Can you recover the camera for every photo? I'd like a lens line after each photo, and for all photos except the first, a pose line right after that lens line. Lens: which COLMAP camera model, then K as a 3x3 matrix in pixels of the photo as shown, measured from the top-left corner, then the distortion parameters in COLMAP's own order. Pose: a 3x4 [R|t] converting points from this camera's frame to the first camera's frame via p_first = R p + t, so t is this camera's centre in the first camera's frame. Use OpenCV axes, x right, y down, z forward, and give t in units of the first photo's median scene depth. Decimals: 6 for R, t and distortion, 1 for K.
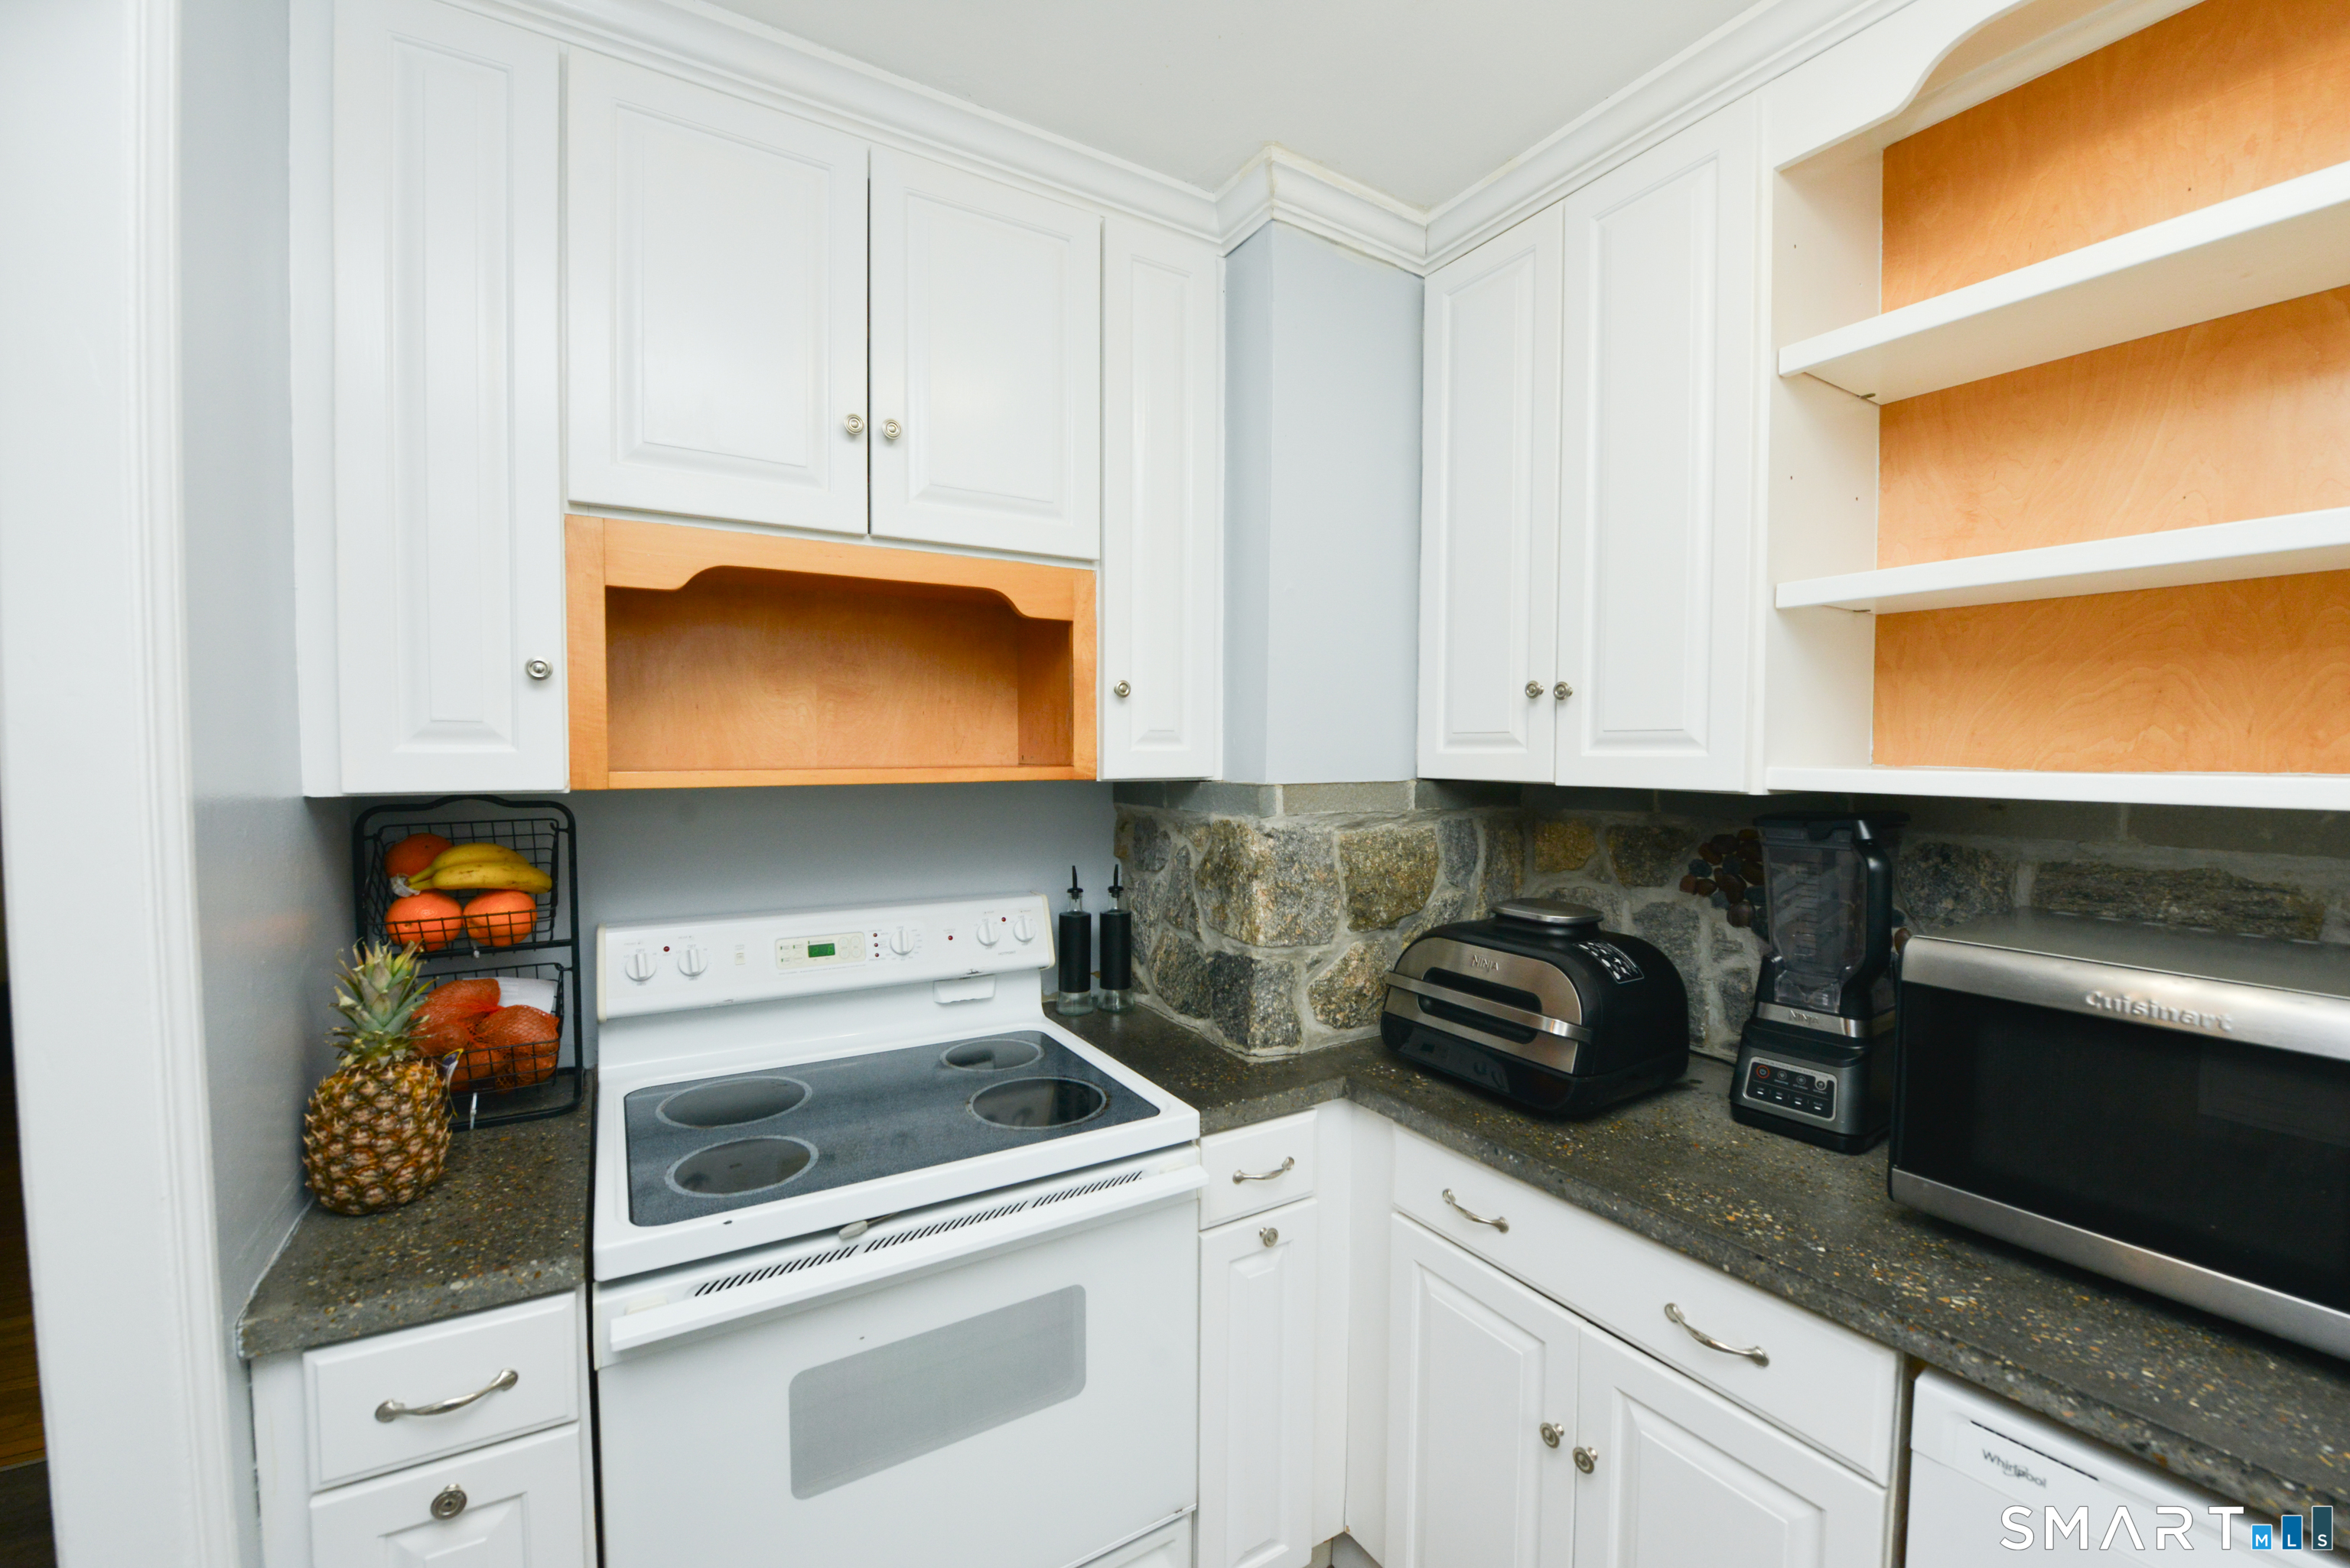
lens RADIAL K [[933.4, 0, 1175.0], [0, 933.4, 784.0], [0, 0, 1]] dist [-0.002179, -0.006443]
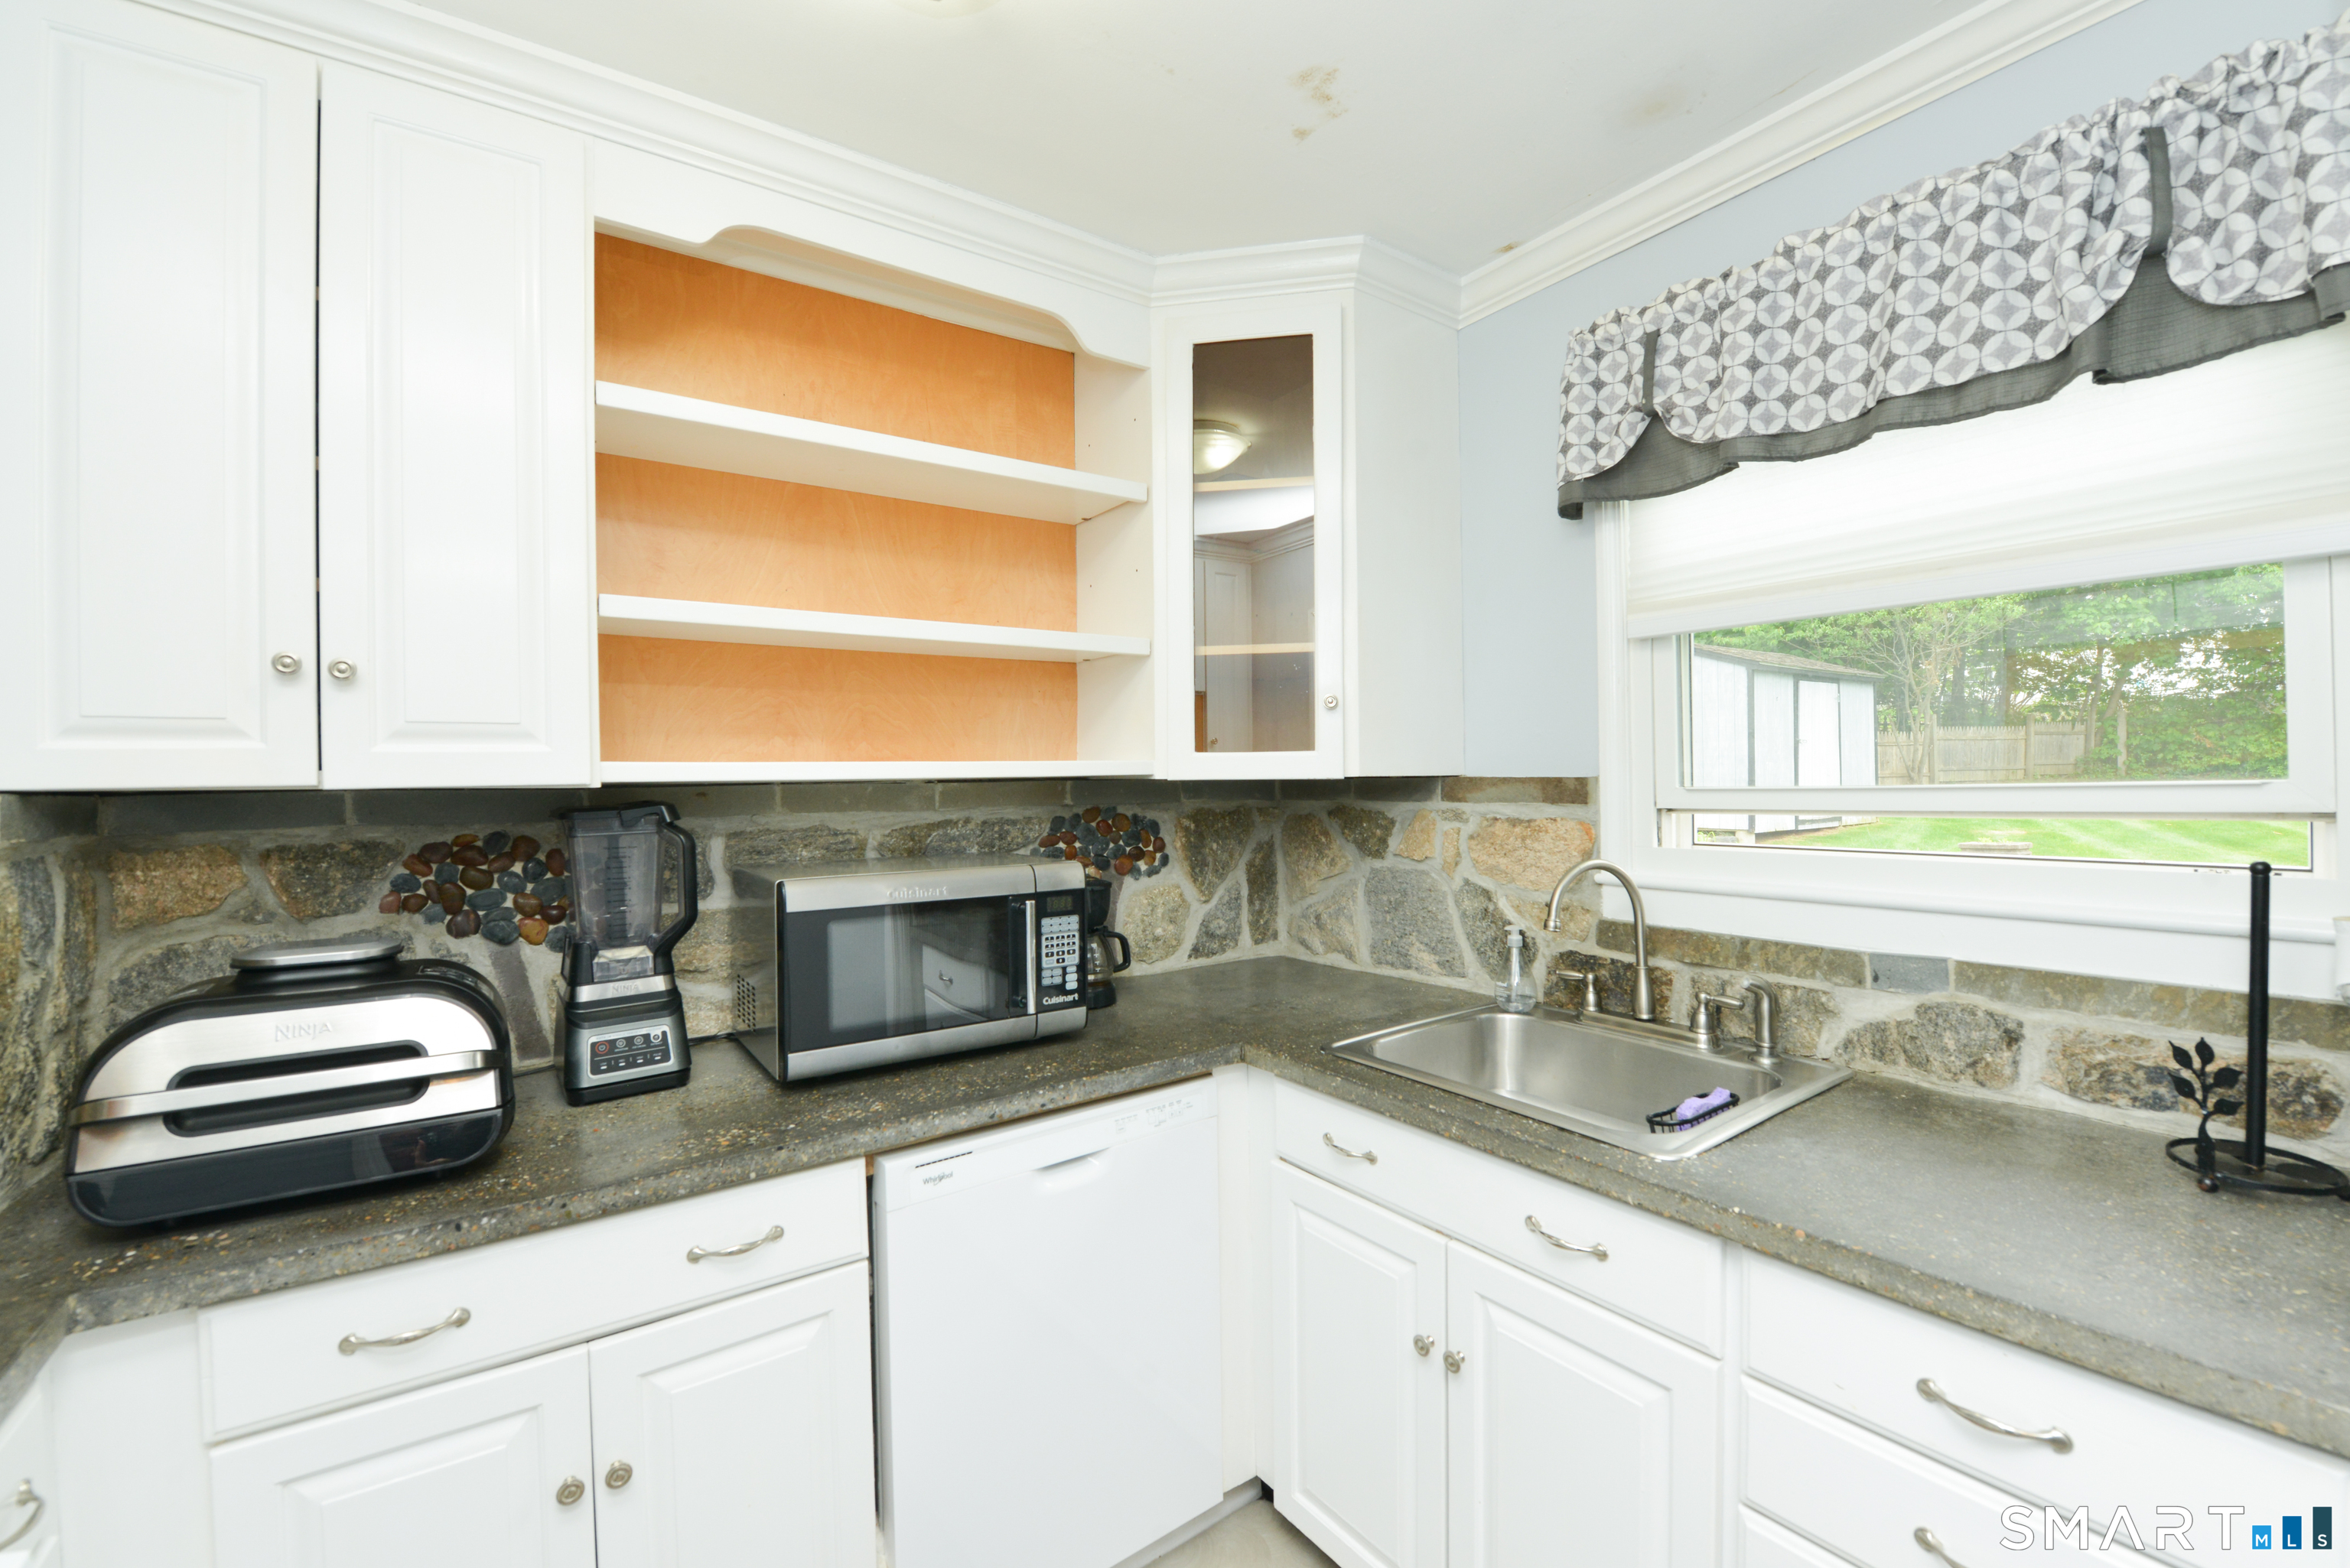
lens RADIAL K [[976.3, 0, 1175.0], [0, 976.3, 784.0], [0, 0, 1]] dist [-0.001253, -0.005517]
pose [[-0.049886, -0.006173, 0.998736, -0.512544], [0.053034, 0.998554, 0.008821, 0.032920], [-0.997346, 0.053407, -0.049486, 0.386563]]
